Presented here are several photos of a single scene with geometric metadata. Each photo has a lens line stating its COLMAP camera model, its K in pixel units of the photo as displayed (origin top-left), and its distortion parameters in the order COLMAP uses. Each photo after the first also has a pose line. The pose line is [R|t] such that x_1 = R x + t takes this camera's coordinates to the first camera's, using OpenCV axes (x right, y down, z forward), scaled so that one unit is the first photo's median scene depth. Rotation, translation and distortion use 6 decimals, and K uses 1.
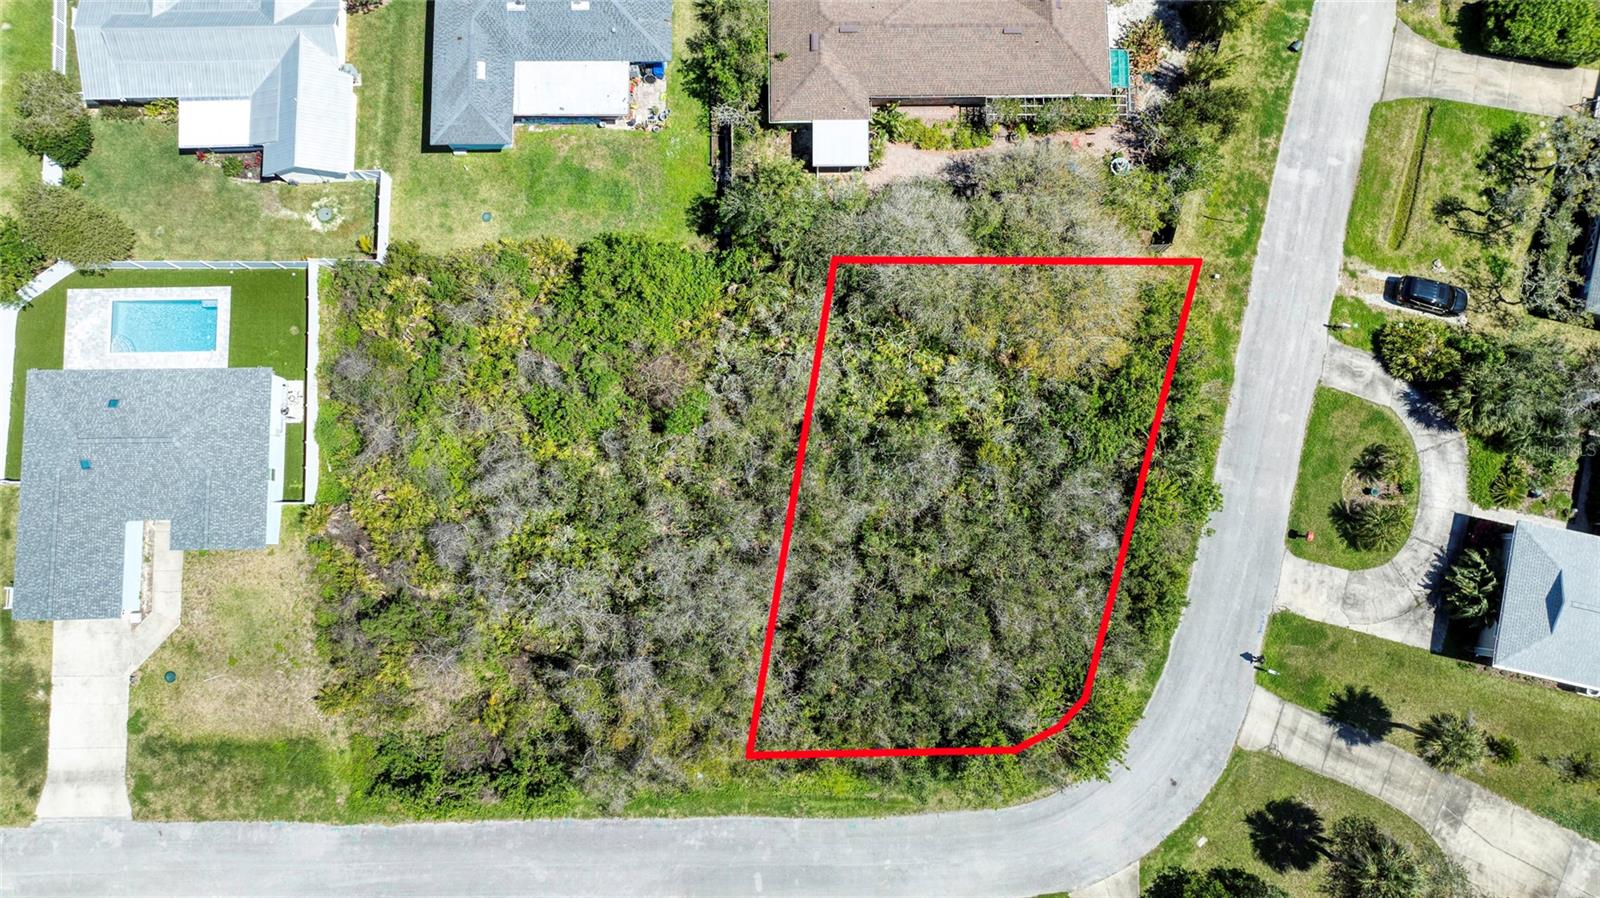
lens RADIAL K [[1127.8, 0, 800.0], [0, 1127.8, 449.0], [0, 0, 1]] dist [-0.104315, 0.131033]
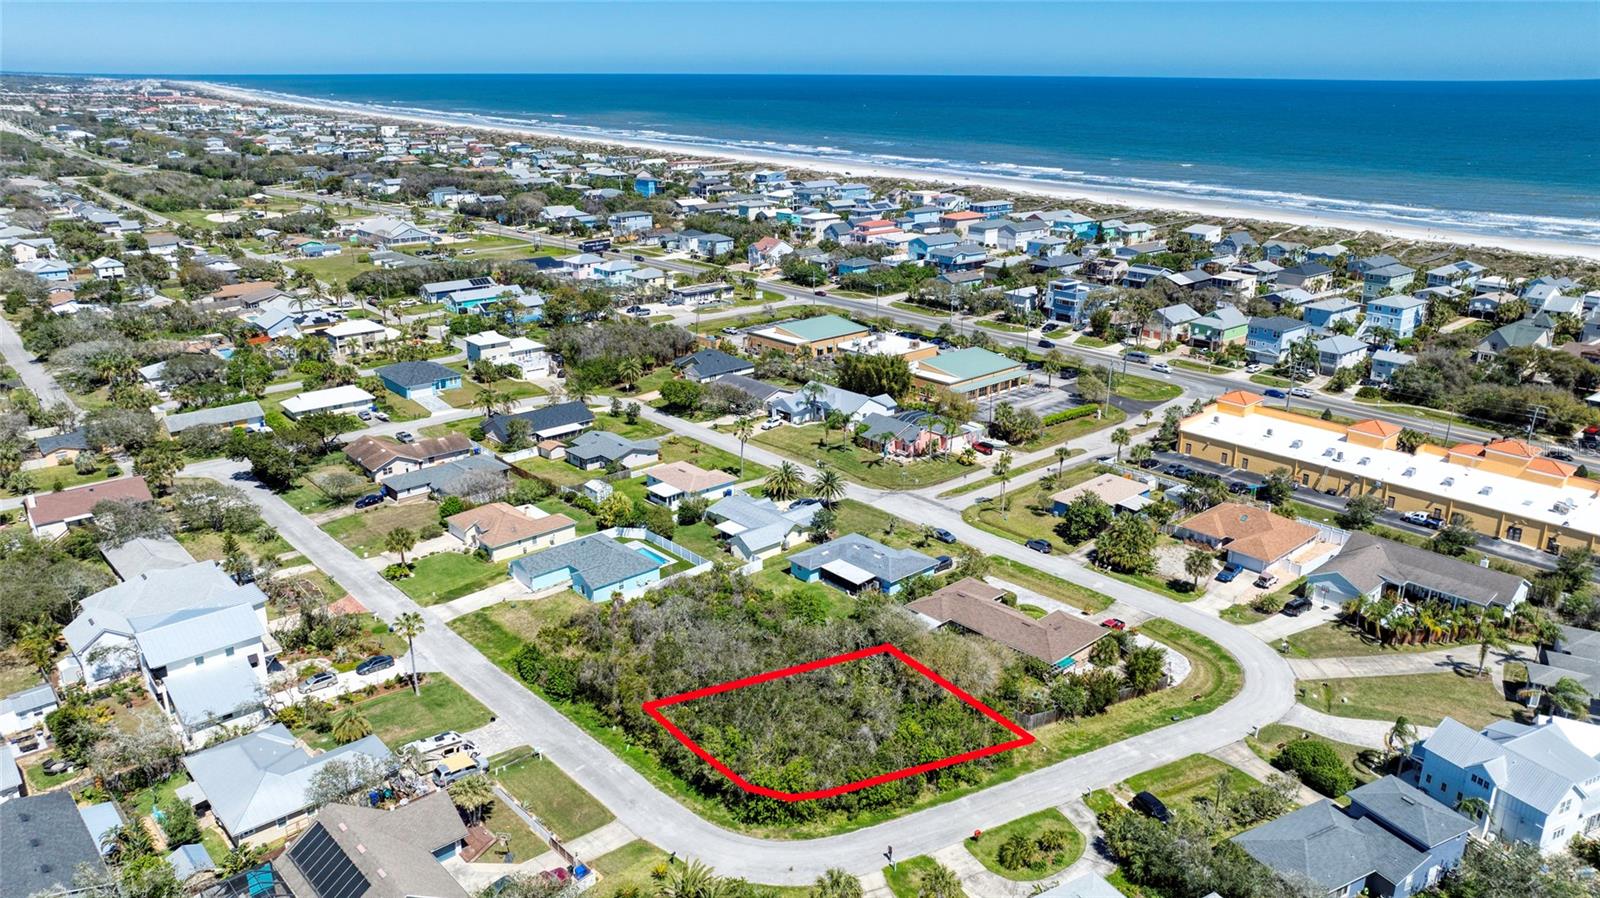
lens RADIAL K [[1122.0, 0, 802.7], [0, 1122.0, 456.4], [0, 0, 1]] dist [-0.017381, 0.001506]
pose [[0.669516, 0.243123, -0.701883, 1.227891], [-0.739536, 0.306632, -0.599219, 0.990554], [0.069536, 0.920254, 0.385093, -0.049878]]
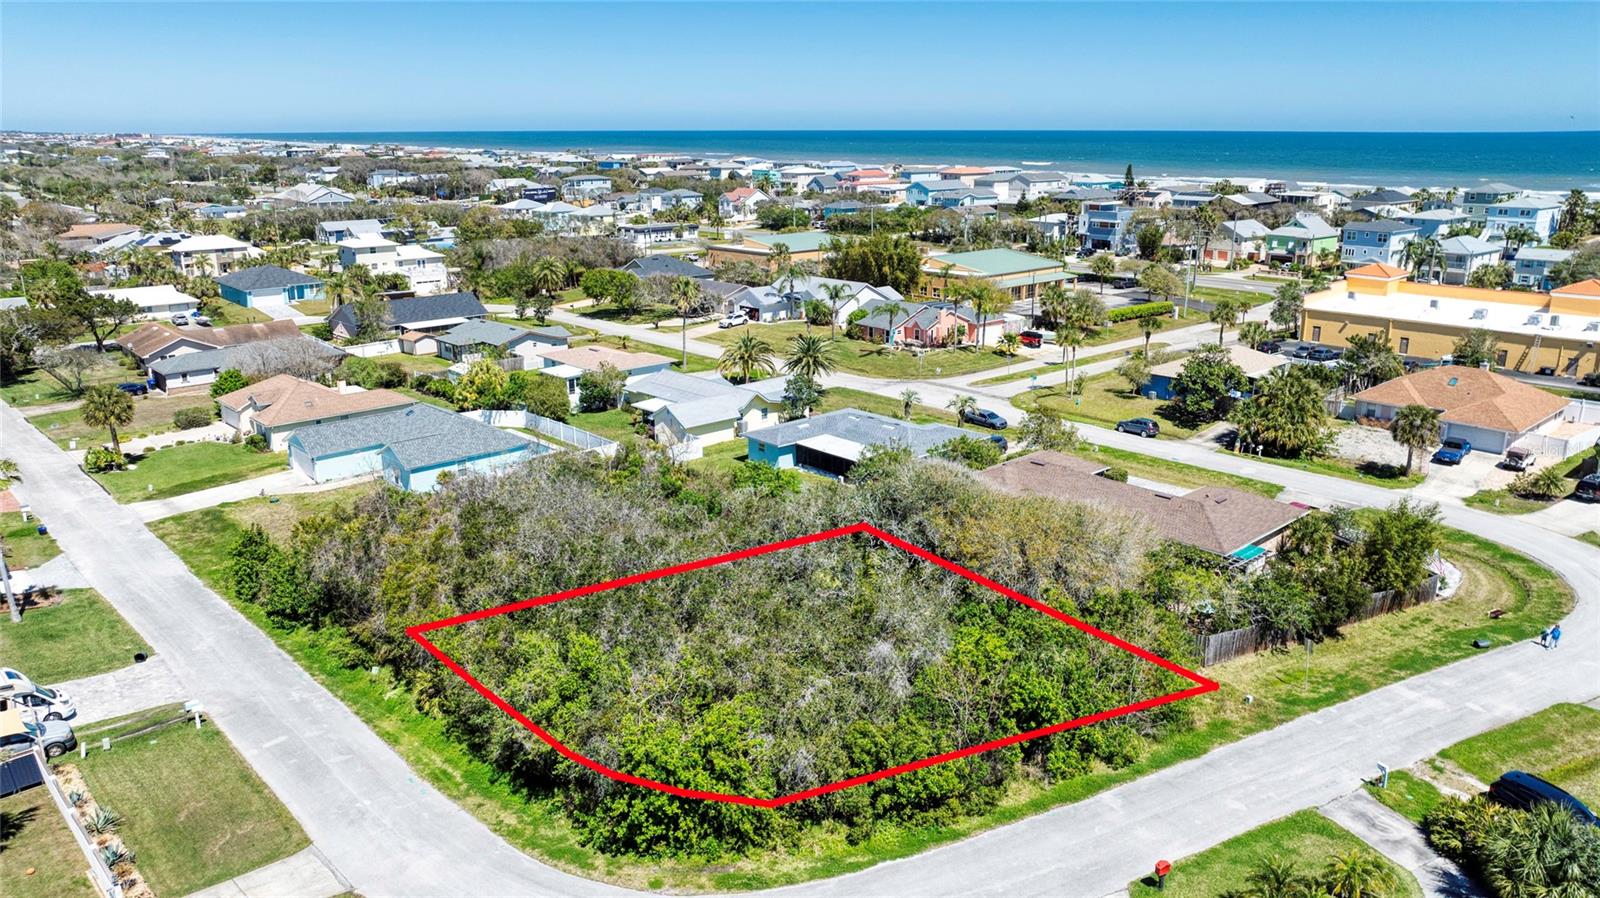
lens RADIAL K [[1133.9, 0, 804.7], [0, 1133.9, 450.9], [0, 0, 1]] dist [-0.020158, 0.000608]
pose [[0.679645, 0.199278, -0.705954, 0.718348], [-0.729847, 0.280163, -0.623563, 0.546050], [0.073519, 0.939040, 0.335854, 0.562980]]
